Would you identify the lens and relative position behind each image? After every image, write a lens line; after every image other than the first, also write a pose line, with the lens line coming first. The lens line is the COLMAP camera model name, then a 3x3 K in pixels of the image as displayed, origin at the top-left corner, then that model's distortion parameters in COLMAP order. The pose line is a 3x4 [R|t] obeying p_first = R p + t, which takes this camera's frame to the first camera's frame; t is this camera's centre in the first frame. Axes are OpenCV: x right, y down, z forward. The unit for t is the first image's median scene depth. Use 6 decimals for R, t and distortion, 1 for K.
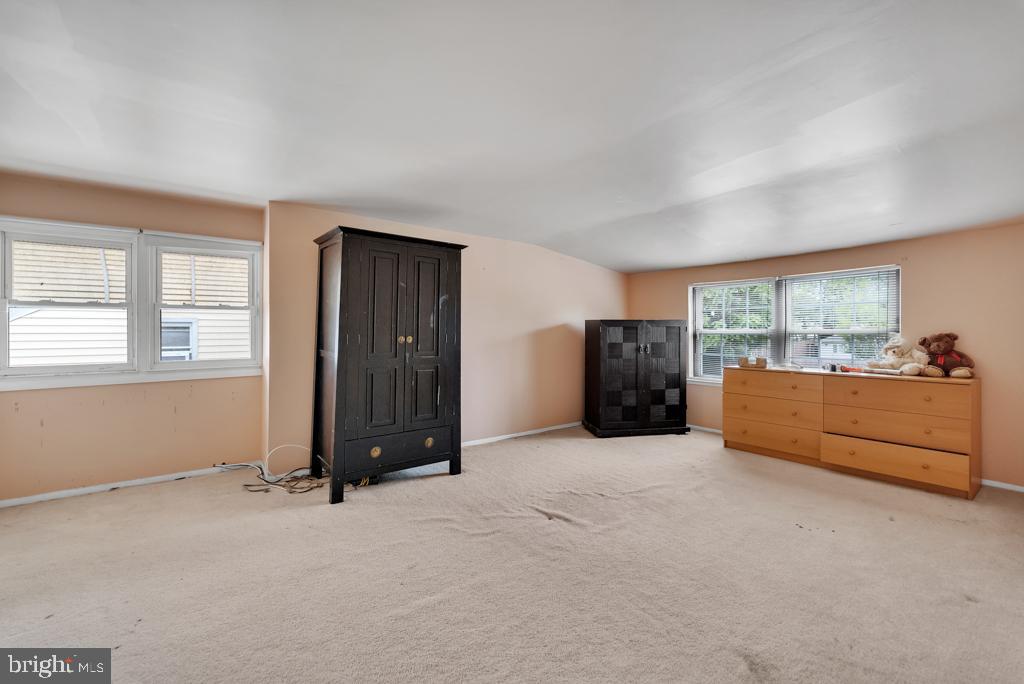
lens RADIAL K [[424.6, 0, 511.6], [0, 424.6, 331.7], [0, 0, 1]] dist [-0.000250, 0.000010]
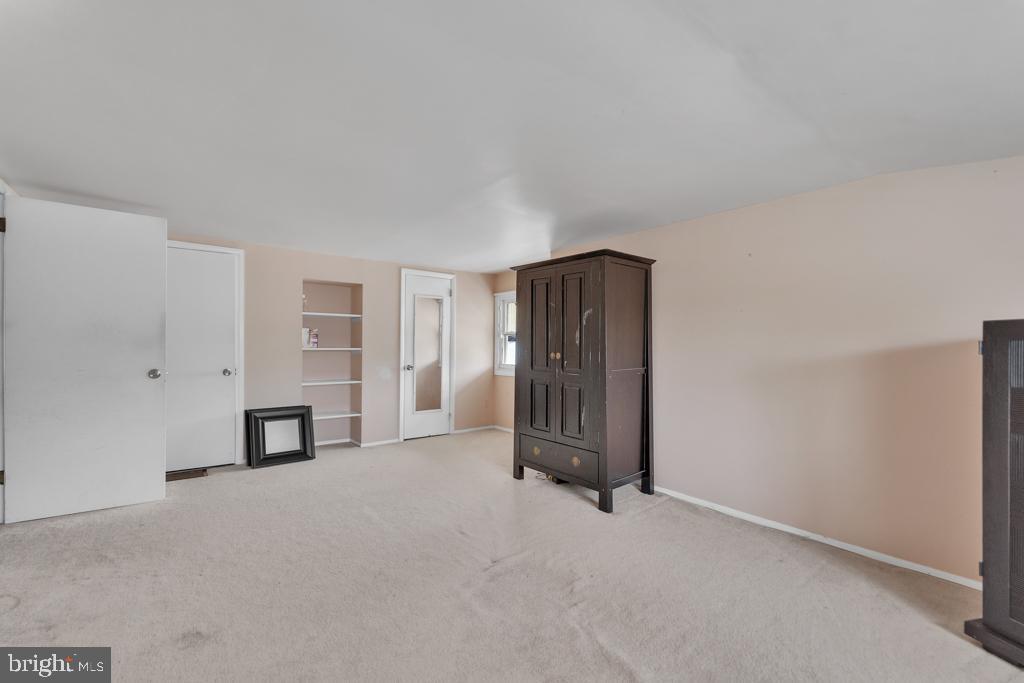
lens RADIAL K [[424.6, 0, 512.0], [0, 424.6, 346.1], [0, 0, 1]] dist [-0.000250, 0.000010]
pose [[0.020024, -0.006650, -0.999777, 0.791922], [-0.011654, 0.999908, -0.006884, 0.002863], [0.999732, 0.011790, 0.019945, 0.836177]]
